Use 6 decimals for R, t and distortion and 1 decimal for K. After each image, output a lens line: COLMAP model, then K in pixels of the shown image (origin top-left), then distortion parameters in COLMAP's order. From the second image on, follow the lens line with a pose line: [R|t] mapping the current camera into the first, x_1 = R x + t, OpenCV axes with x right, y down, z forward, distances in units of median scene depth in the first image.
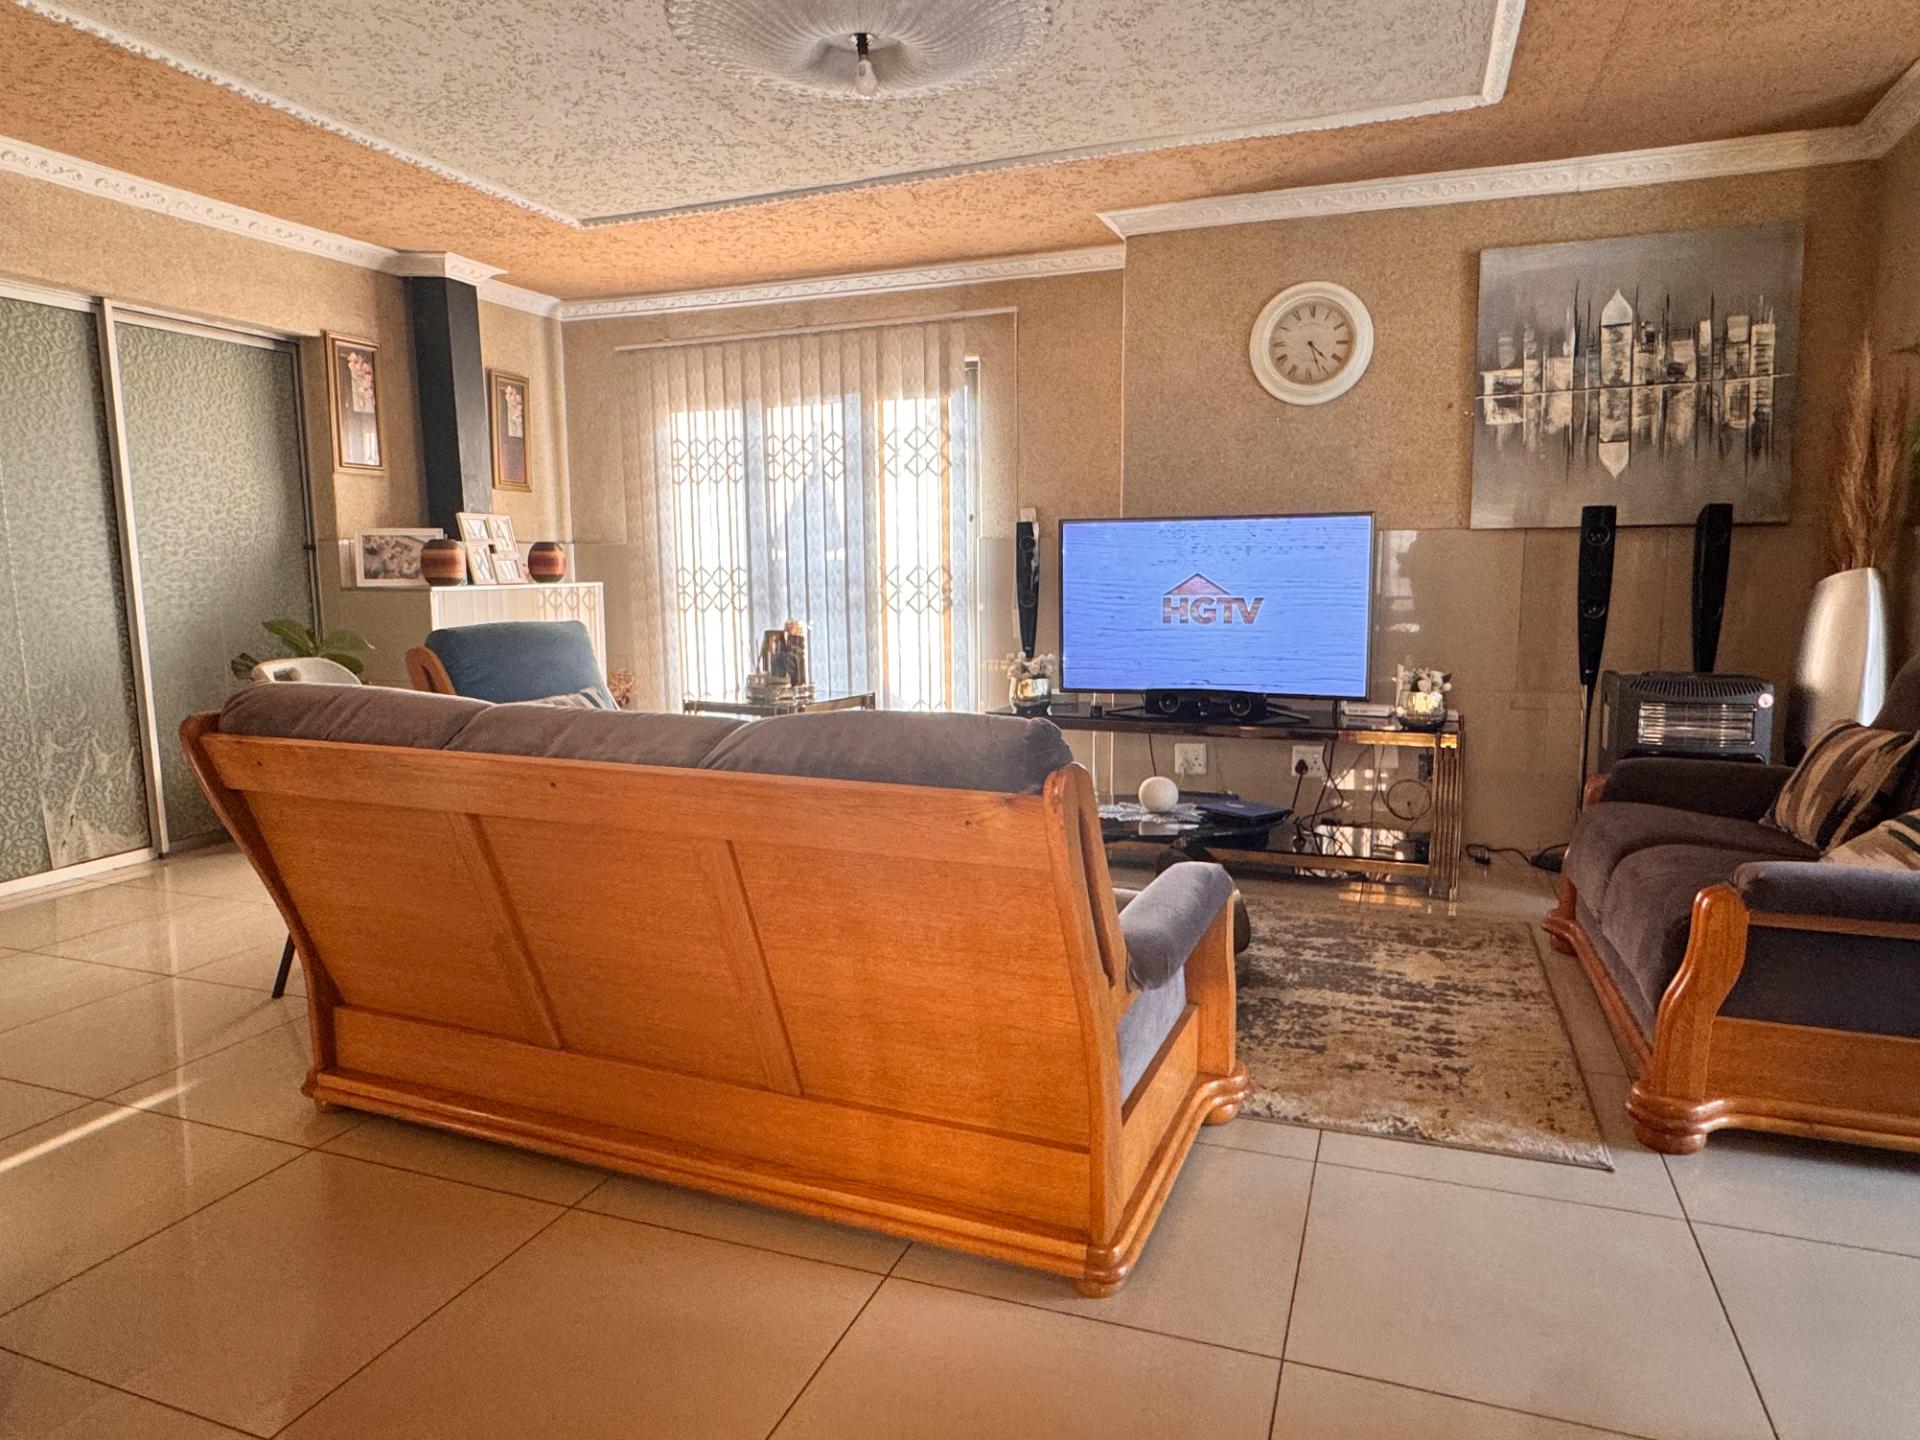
lens RADIAL K [[1207.5, 0, 951.4], [0, 1207.5, 727.2], [0, 0, 1]] dist [-0.001377, -0.002993]
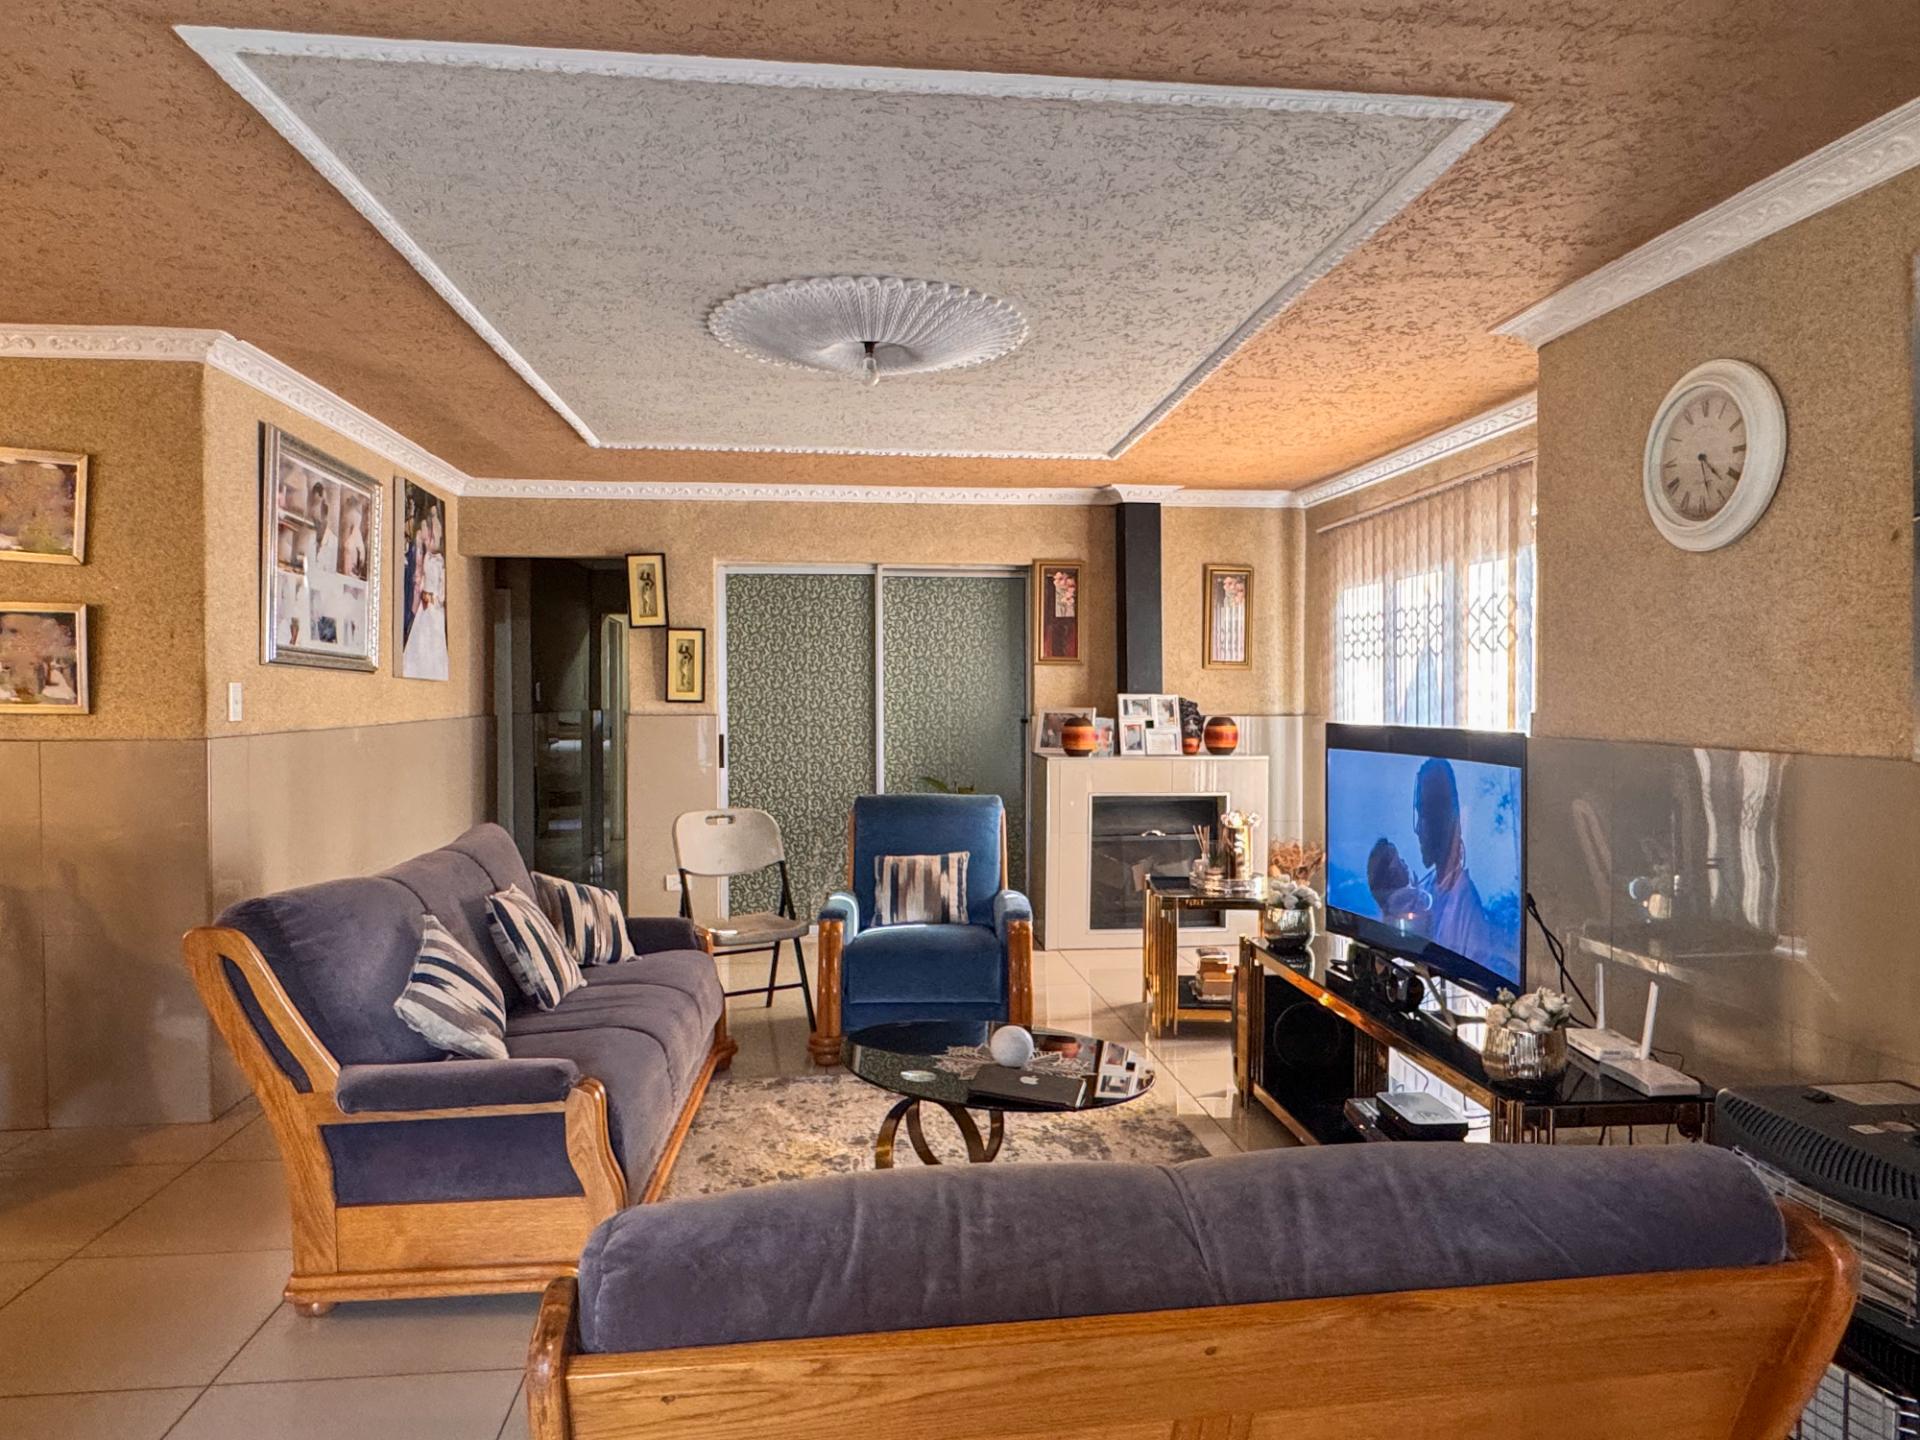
lens RADIAL K [[1207.5, 0, 951.4], [0, 1207.5, 727.2], [0, 0, 1]] dist [-0.001377, -0.002993]
pose [[0.455891, 0.031568, -0.889475, 0.603824], [-0.125087, 0.991724, -0.028915, -0.094508], [0.881202, 0.124444, 0.456067, 0.329833]]
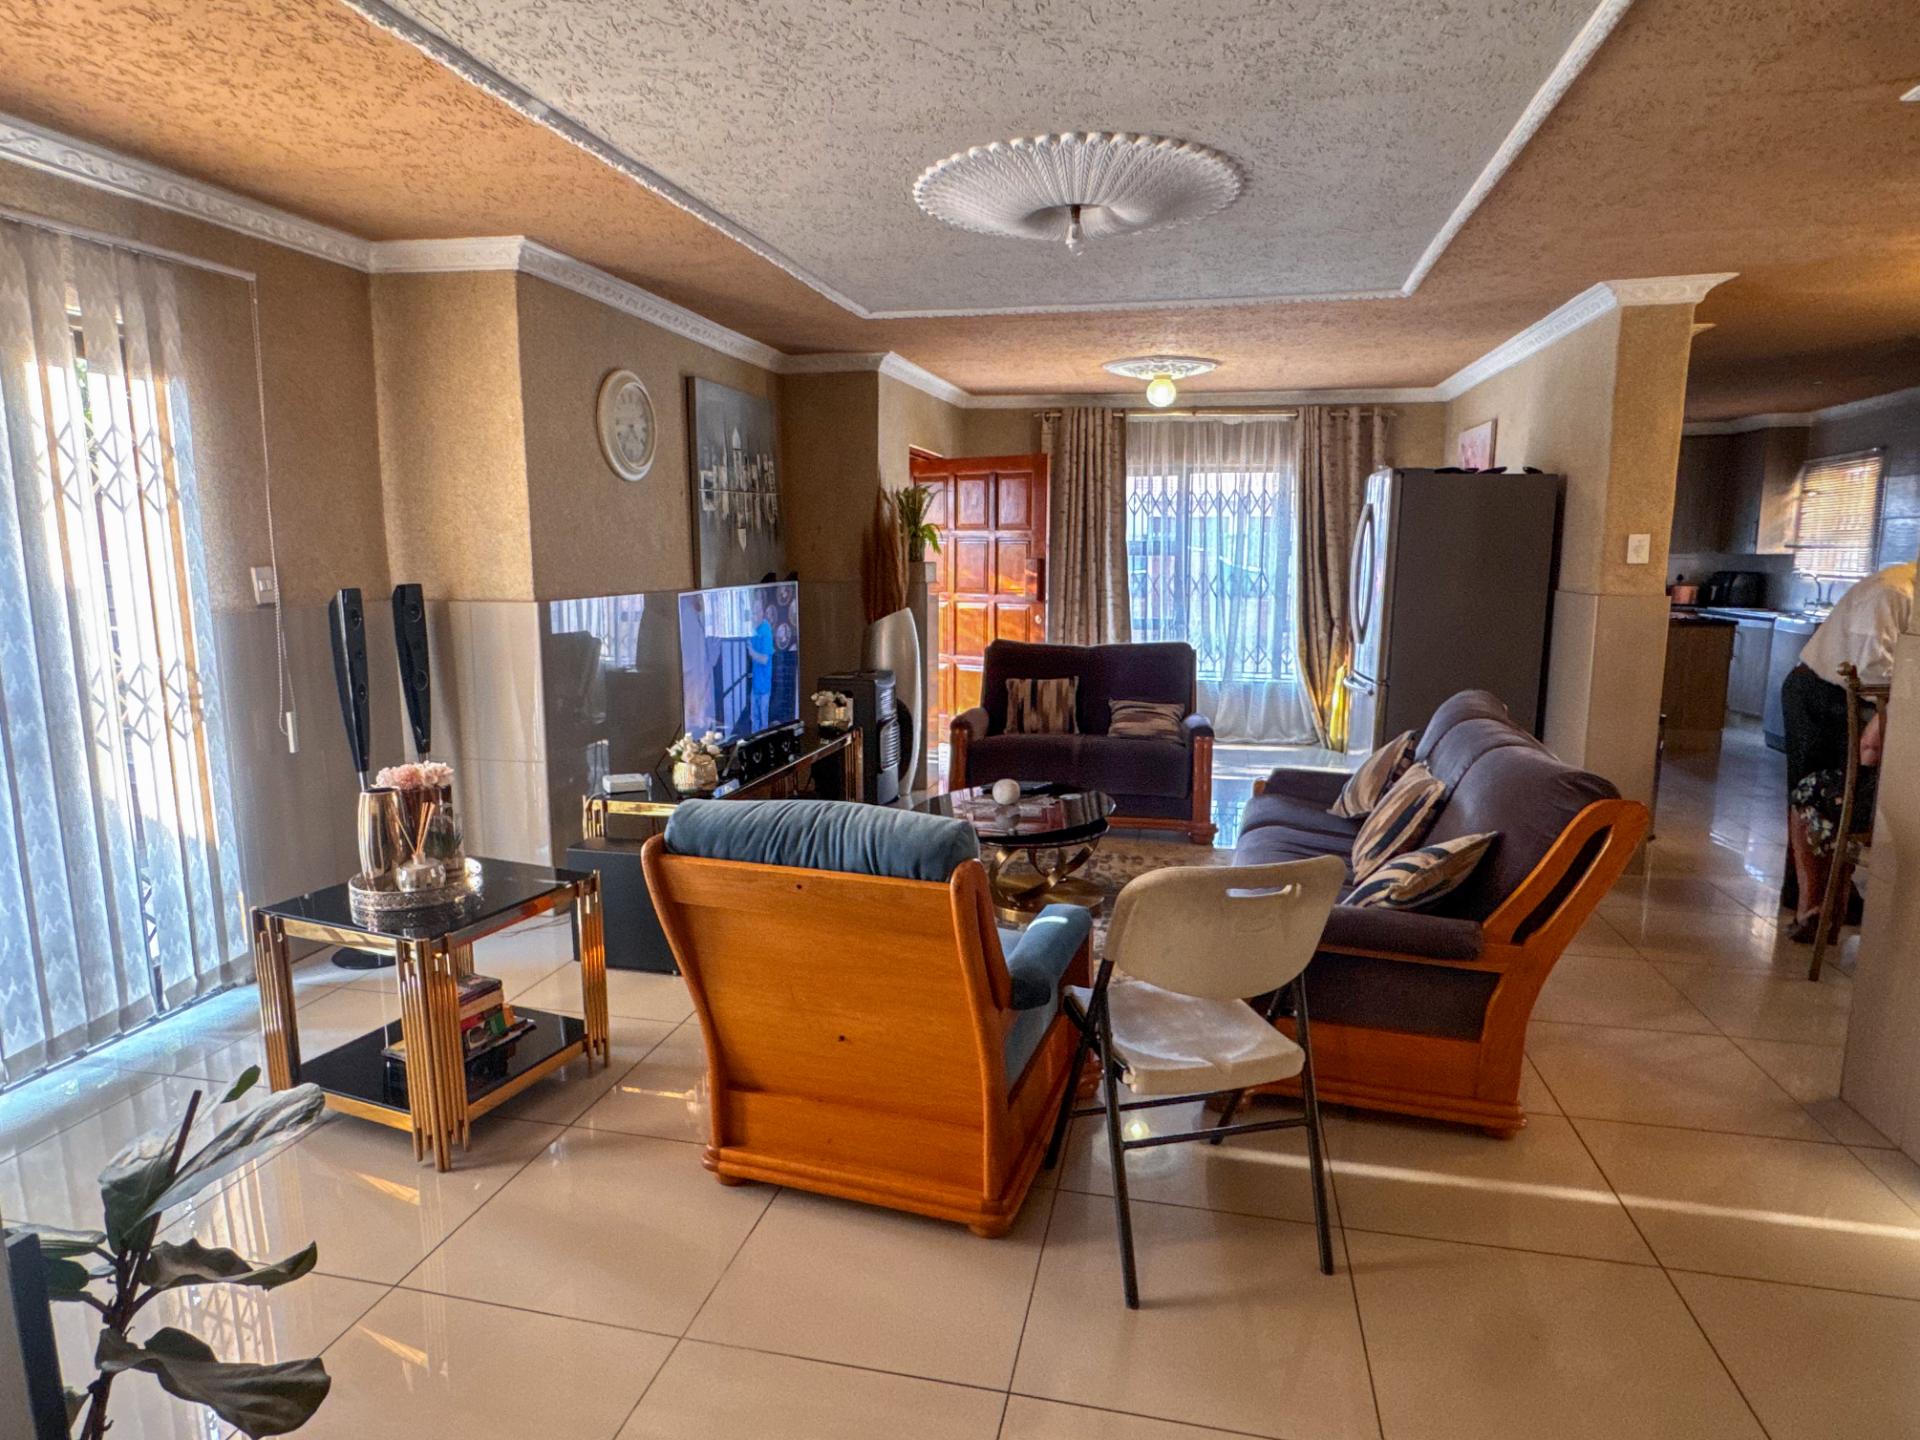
lens RADIAL K [[1085.3, 0, 955.9], [0, 1085.3, 712.6], [0, 0, 1]] dist [0.000950, 0.000356]
pose [[-0.136198, -0.141524, 0.980521, -0.672948], [0.139859, 0.977084, 0.160455, -0.156443], [-0.980760, 0.158988, -0.113283, 0.757603]]
